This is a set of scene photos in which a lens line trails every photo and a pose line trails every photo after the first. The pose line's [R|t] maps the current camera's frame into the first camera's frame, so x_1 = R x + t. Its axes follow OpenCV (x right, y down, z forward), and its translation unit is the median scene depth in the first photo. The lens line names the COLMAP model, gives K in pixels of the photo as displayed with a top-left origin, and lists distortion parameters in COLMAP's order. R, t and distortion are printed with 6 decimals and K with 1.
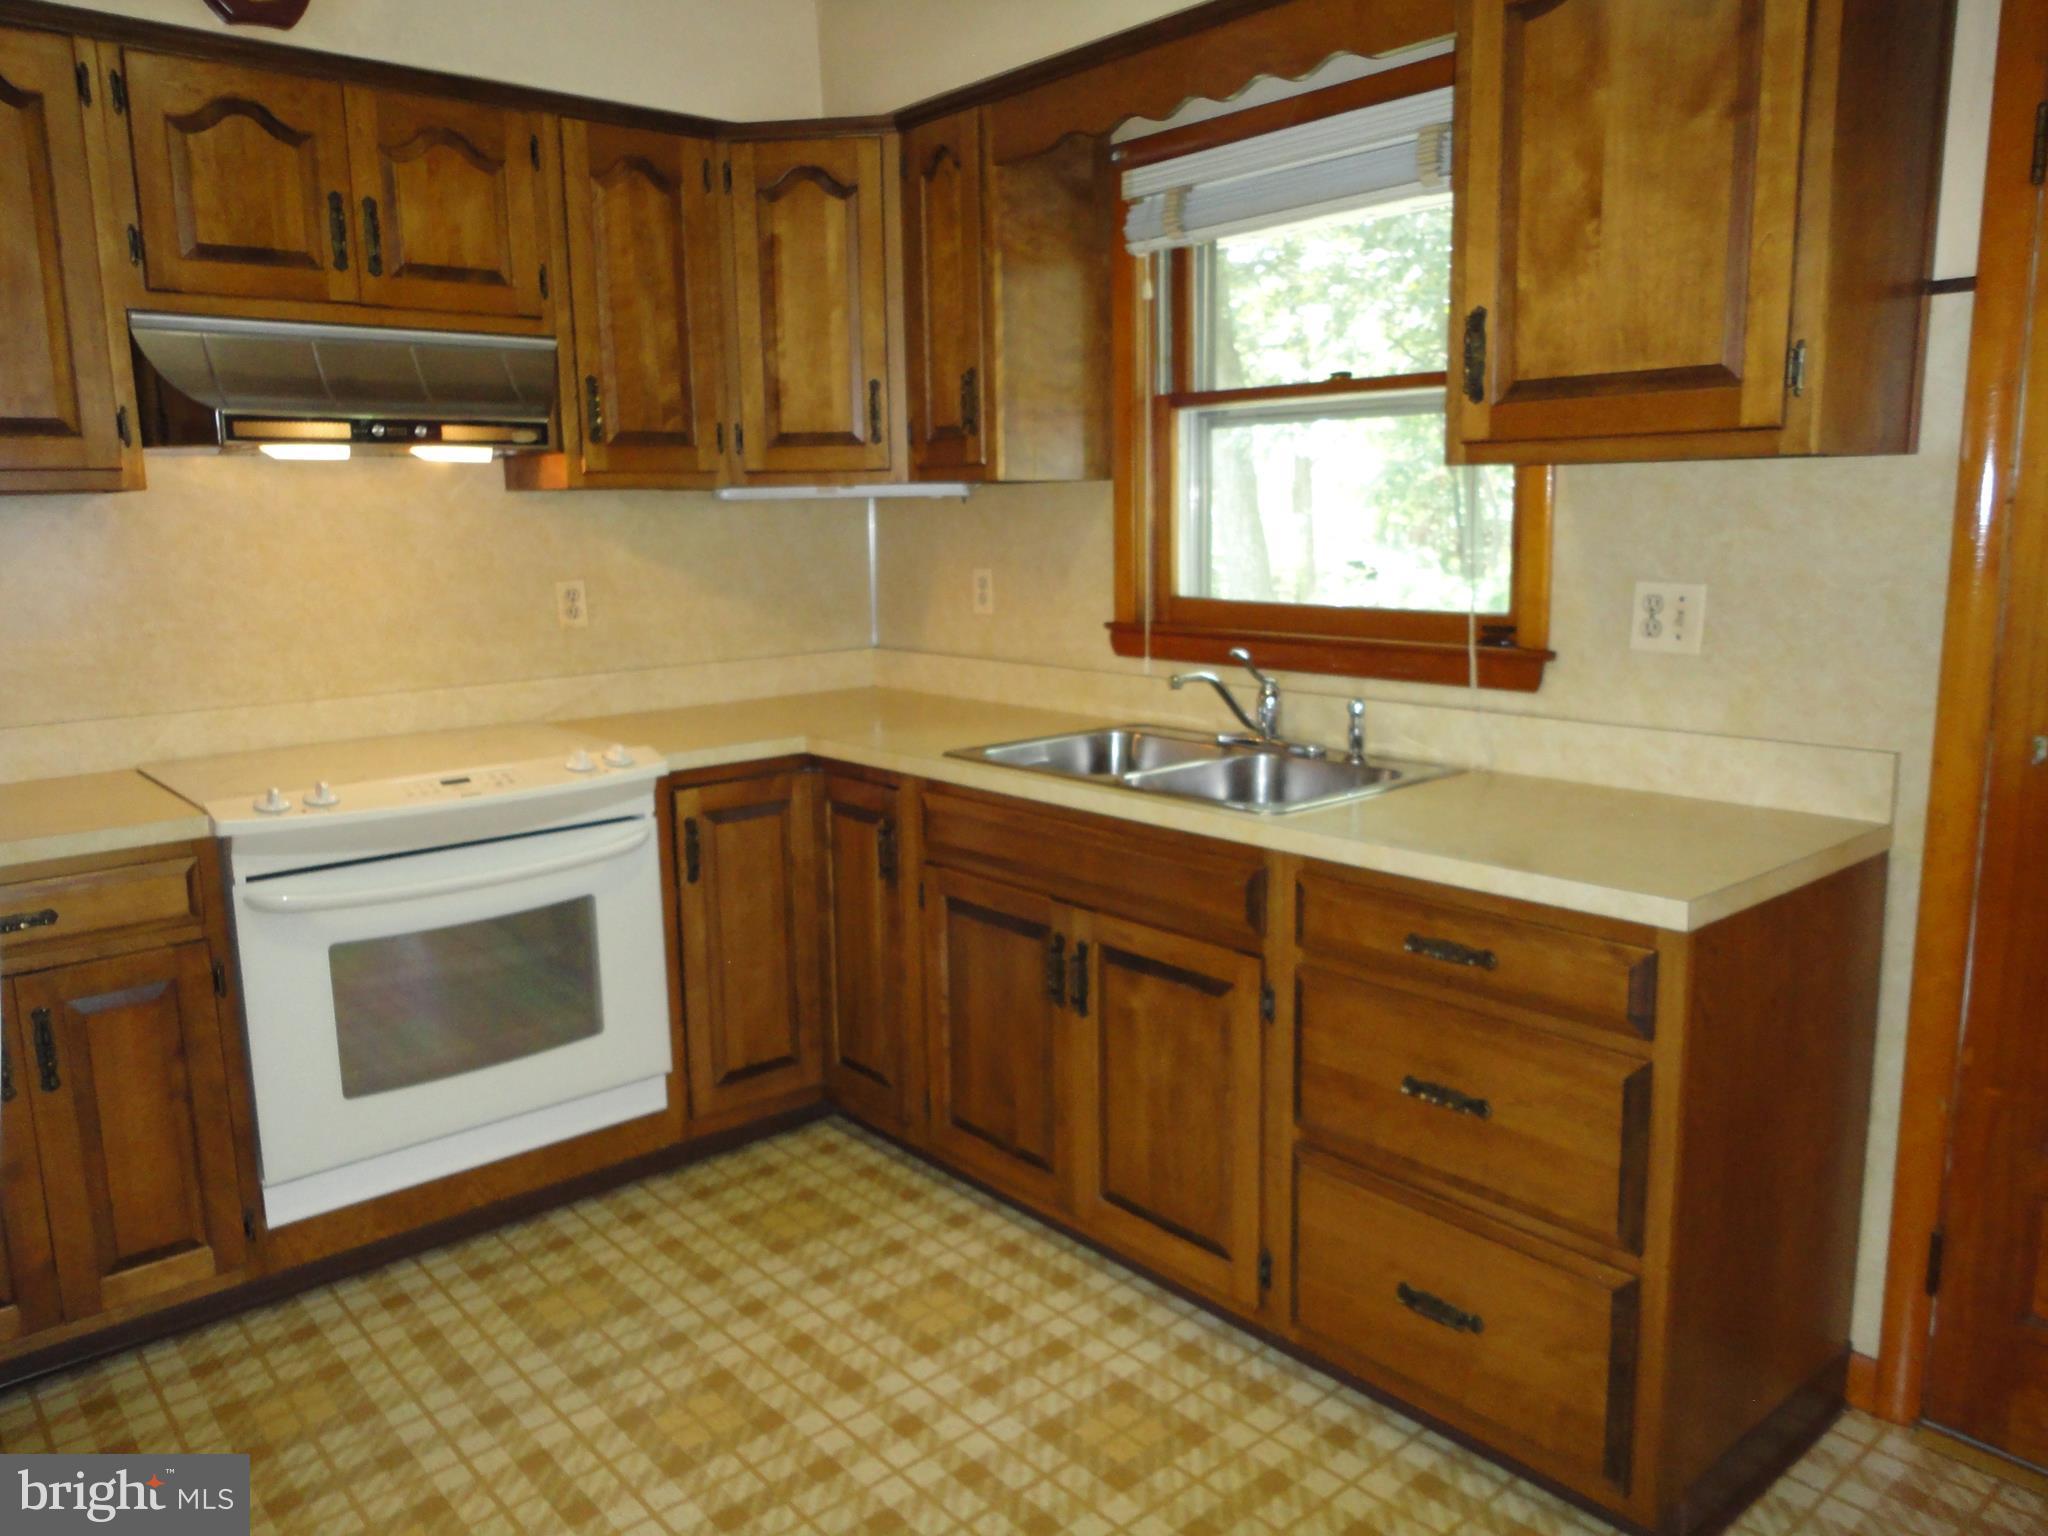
lens RADIAL K [[1486.7, 0, 1022.4], [0, 1486.7, 753.9], [0, 0, 1]] dist [-0.000761, 0.001253]
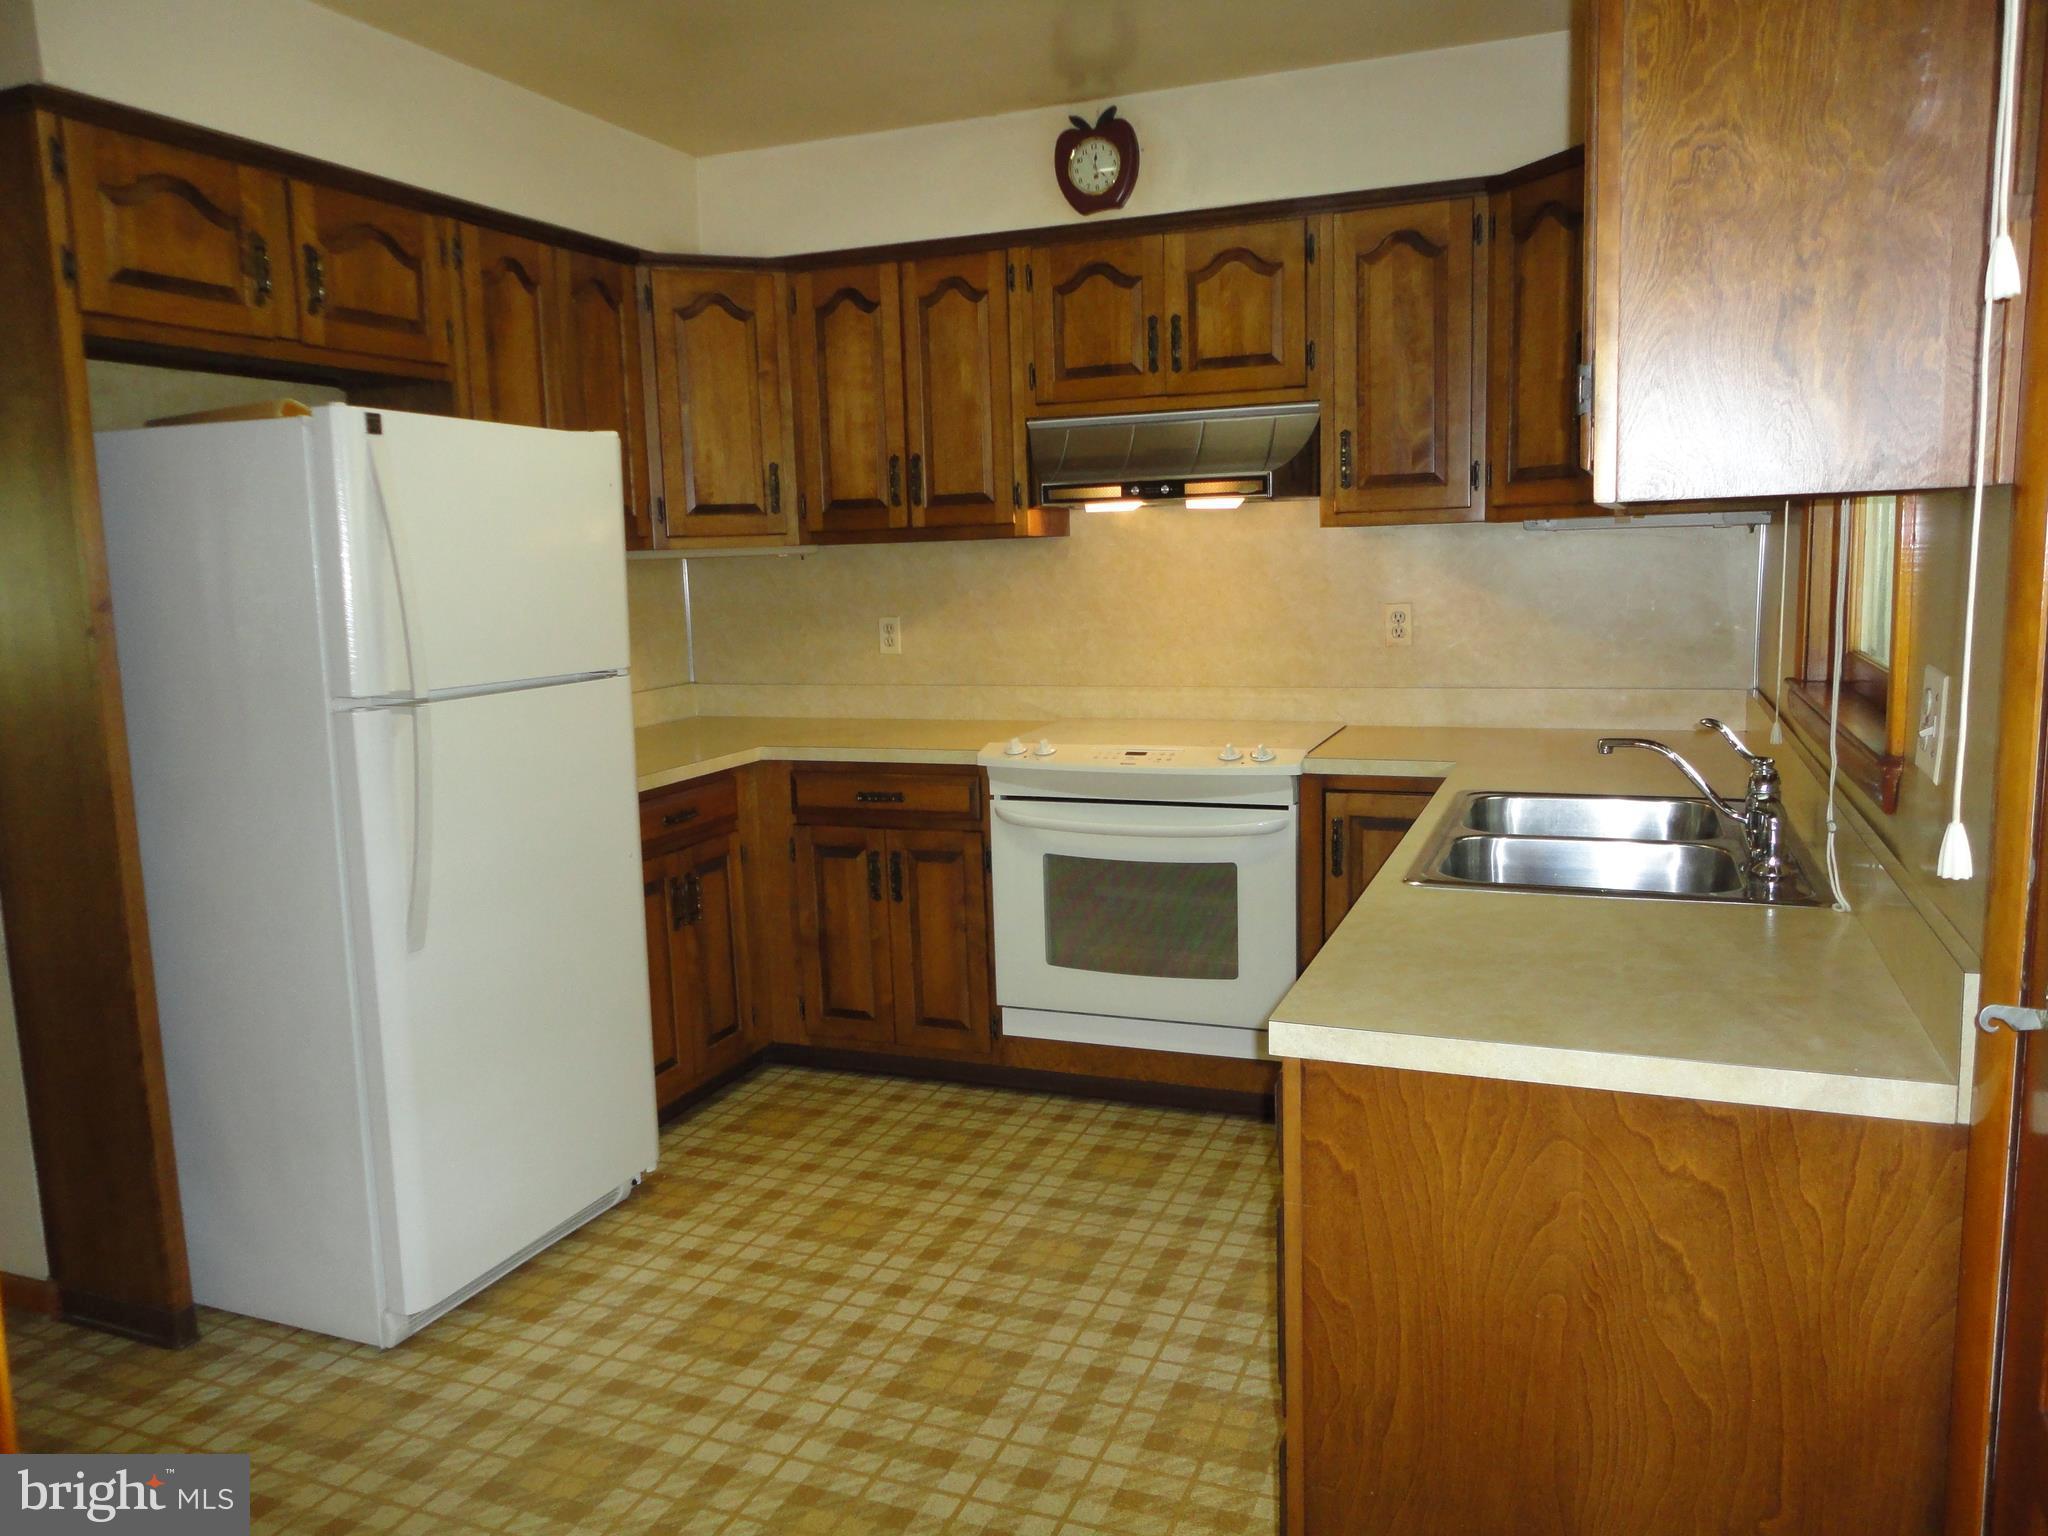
lens RADIAL K [[1486.7, 0, 1012.1], [0, 1486.7, 755.1], [0, 0, 1]] dist [-0.000761, 0.001253]
pose [[0.456270, 0.127122, -0.880714, 0.756494], [-0.122616, 0.989283, 0.079269, -0.074066], [0.881353, 0.071822, 0.466968, 0.289656]]
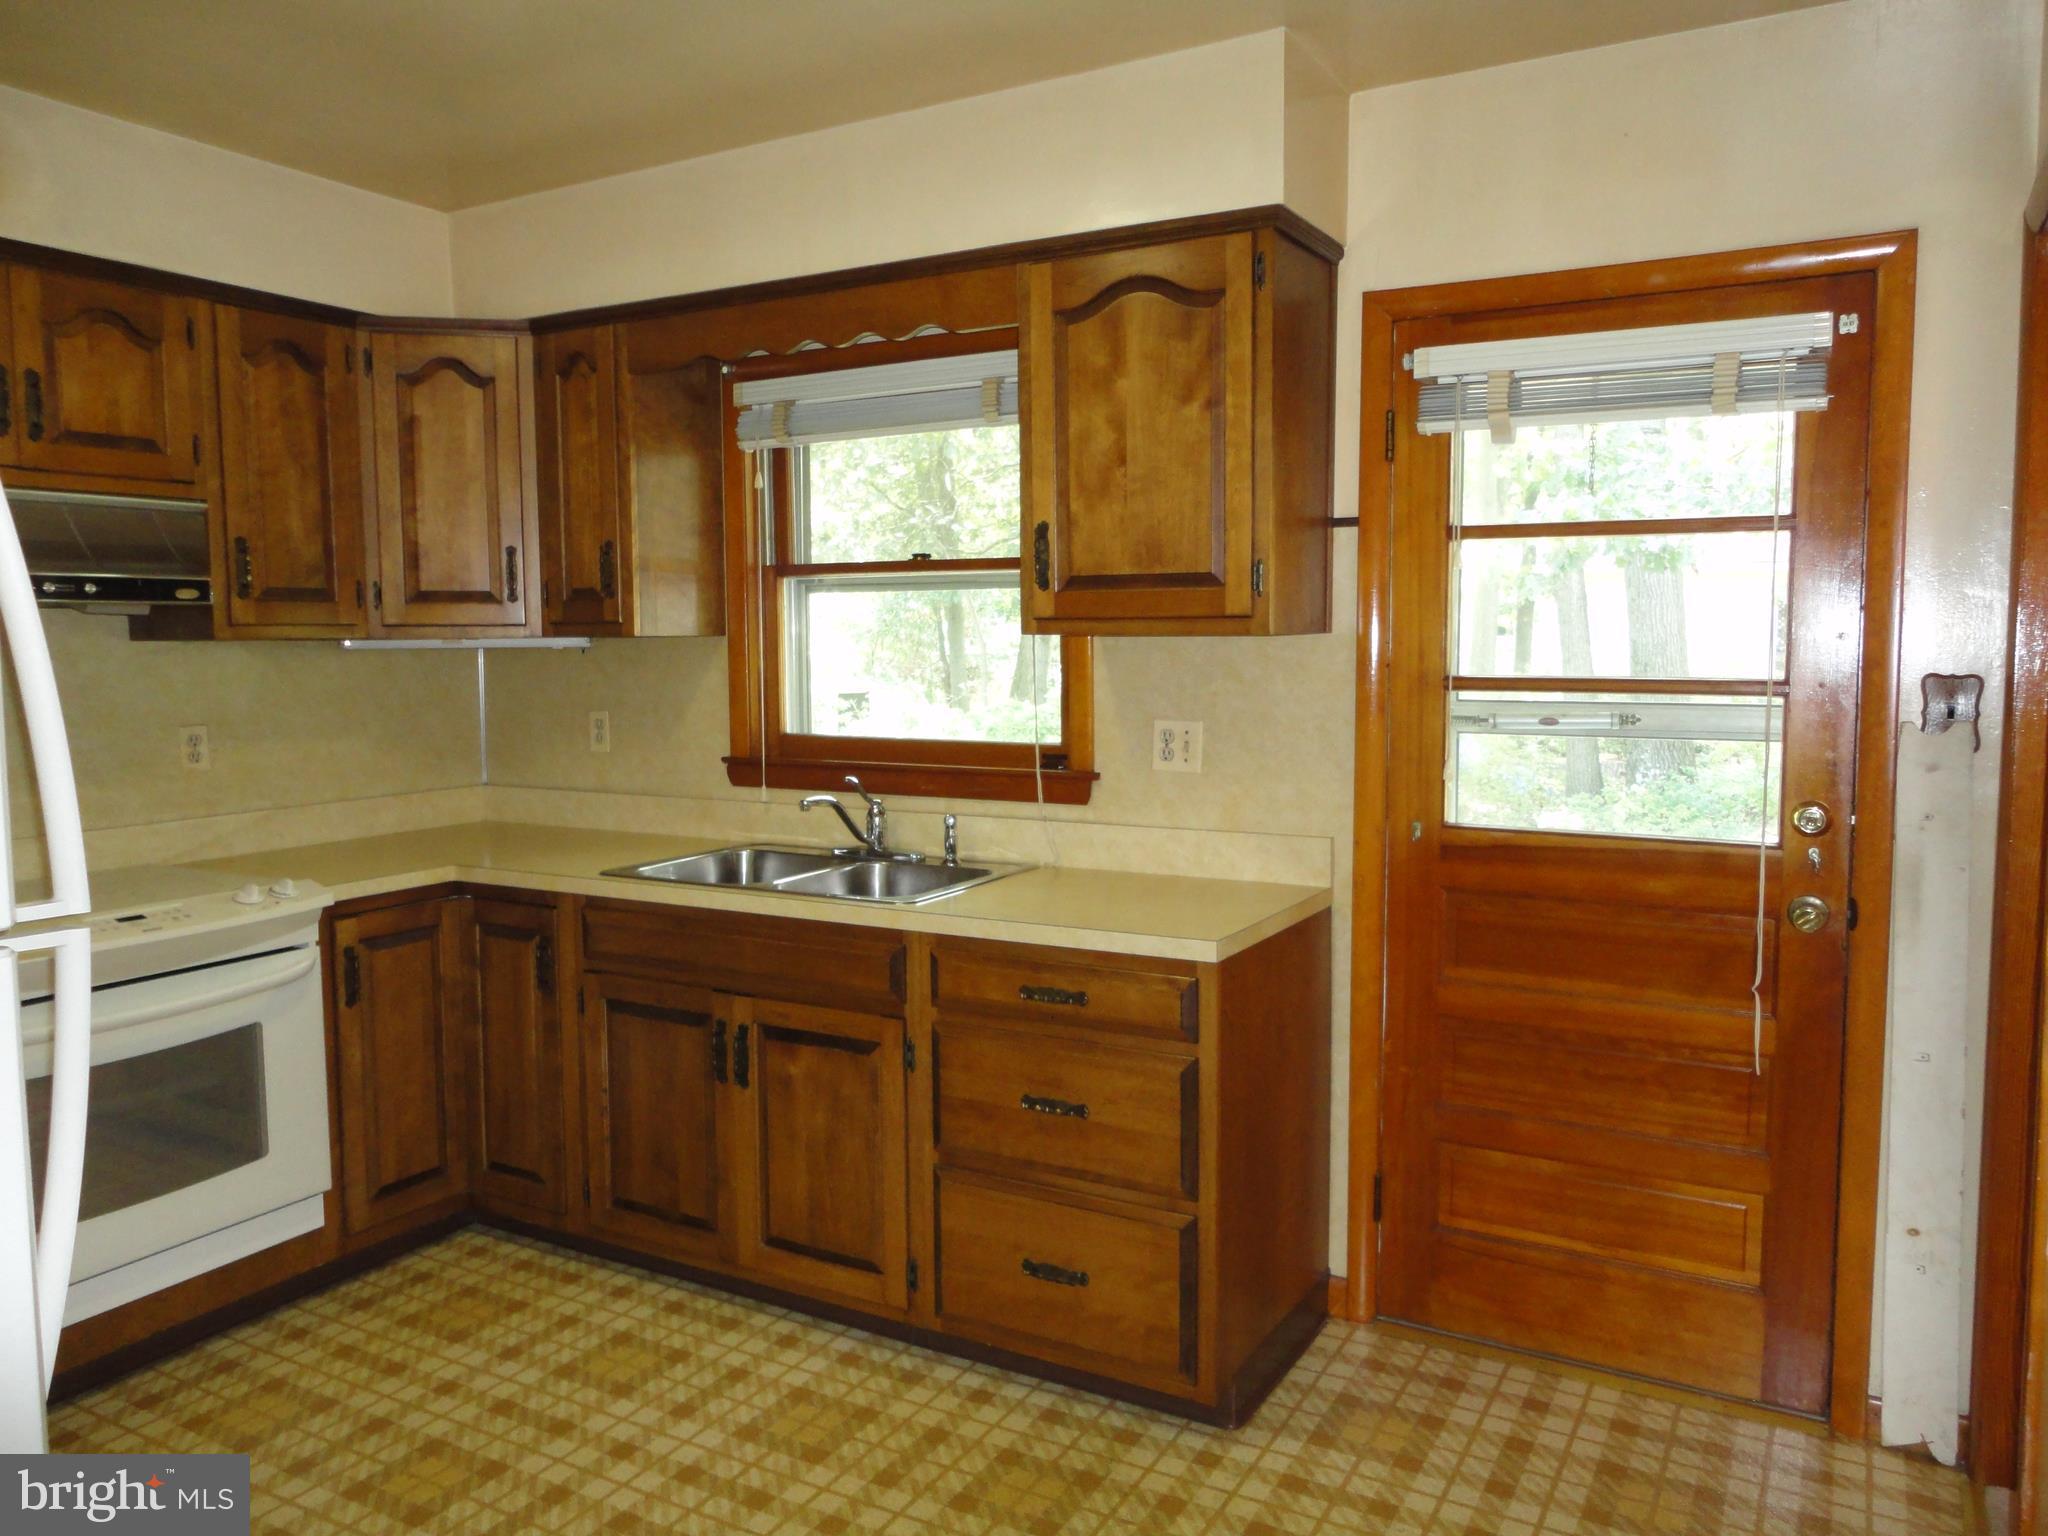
lens RADIAL K [[1486.7, 0, 1024.3], [0, 1486.7, 754.6], [0, 0, 1]] dist [-0.000761, 0.001253]
pose [[0.942388, -0.017480, 0.334065, -0.138775], [0.046803, 0.995701, -0.079929, 0.016470], [-0.331231, 0.090959, 0.939155, -0.209791]]
